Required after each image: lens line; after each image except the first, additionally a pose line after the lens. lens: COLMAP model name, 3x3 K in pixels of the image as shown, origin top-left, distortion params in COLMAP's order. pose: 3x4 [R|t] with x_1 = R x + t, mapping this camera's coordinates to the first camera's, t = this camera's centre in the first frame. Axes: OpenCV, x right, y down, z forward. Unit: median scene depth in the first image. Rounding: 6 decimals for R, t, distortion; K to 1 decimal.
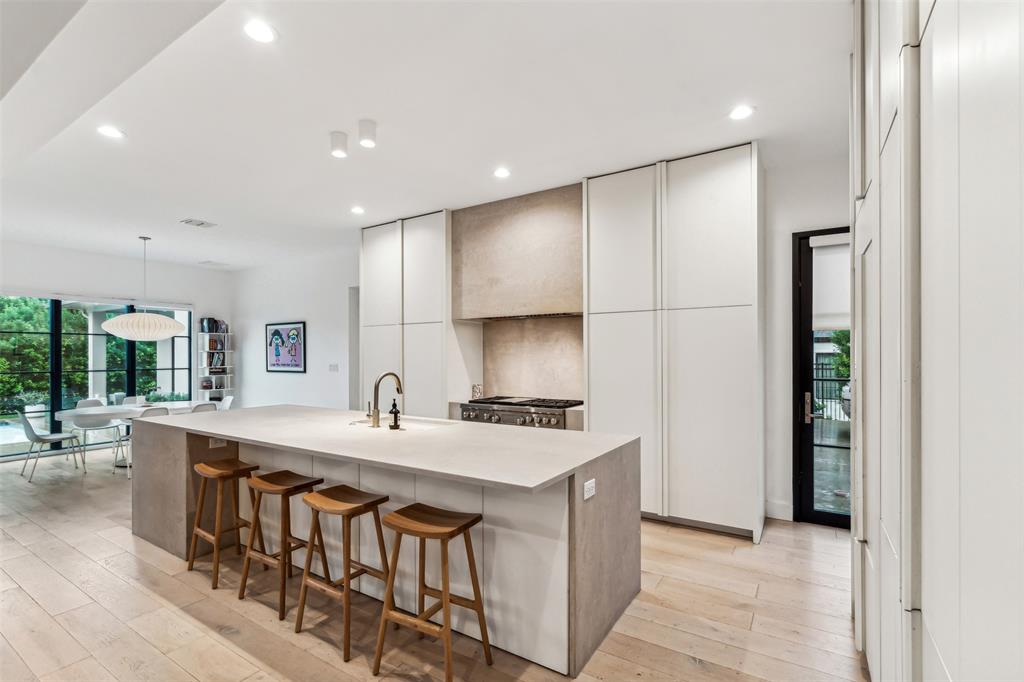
lens RADIAL K [[472.1, 0, 509.0], [0, 472.1, 356.7], [0, 0, 1]] dist [0.000300, 0.000019]
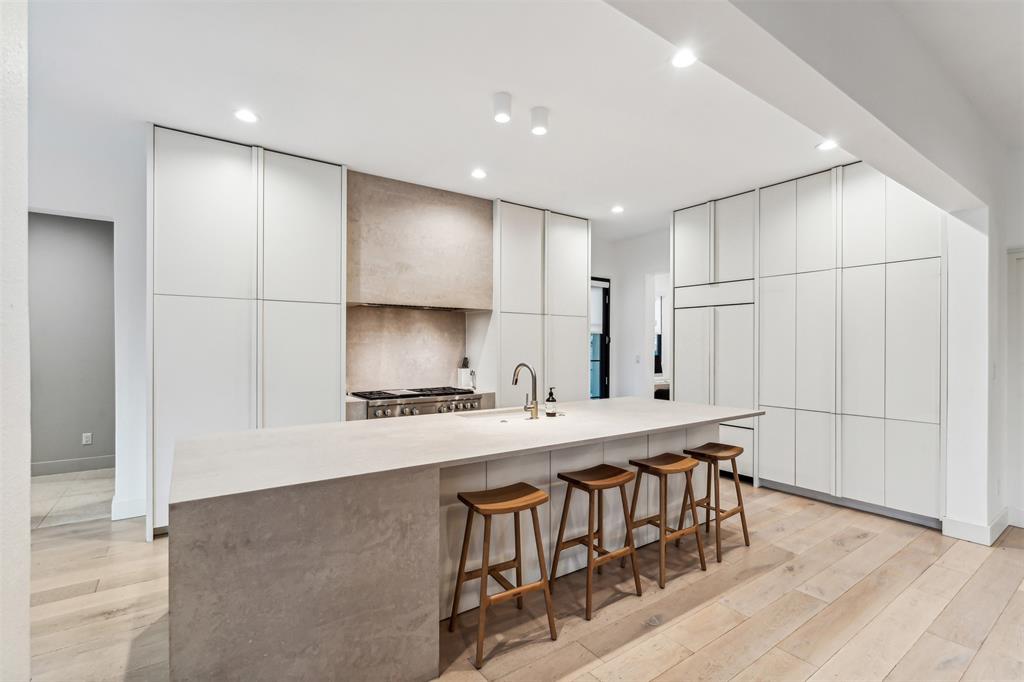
lens RADIAL K [[468.4, 0, 500.4], [0, 468.4, 351.7], [0, 0, 1]] dist [-0.002425, 0.000114]
pose [[0.378832, -0.005269, 0.925450, -0.839216], [-0.003093, 0.999971, 0.006960, 0.002024], [-0.925460, -0.005499, 0.378805, 0.478564]]
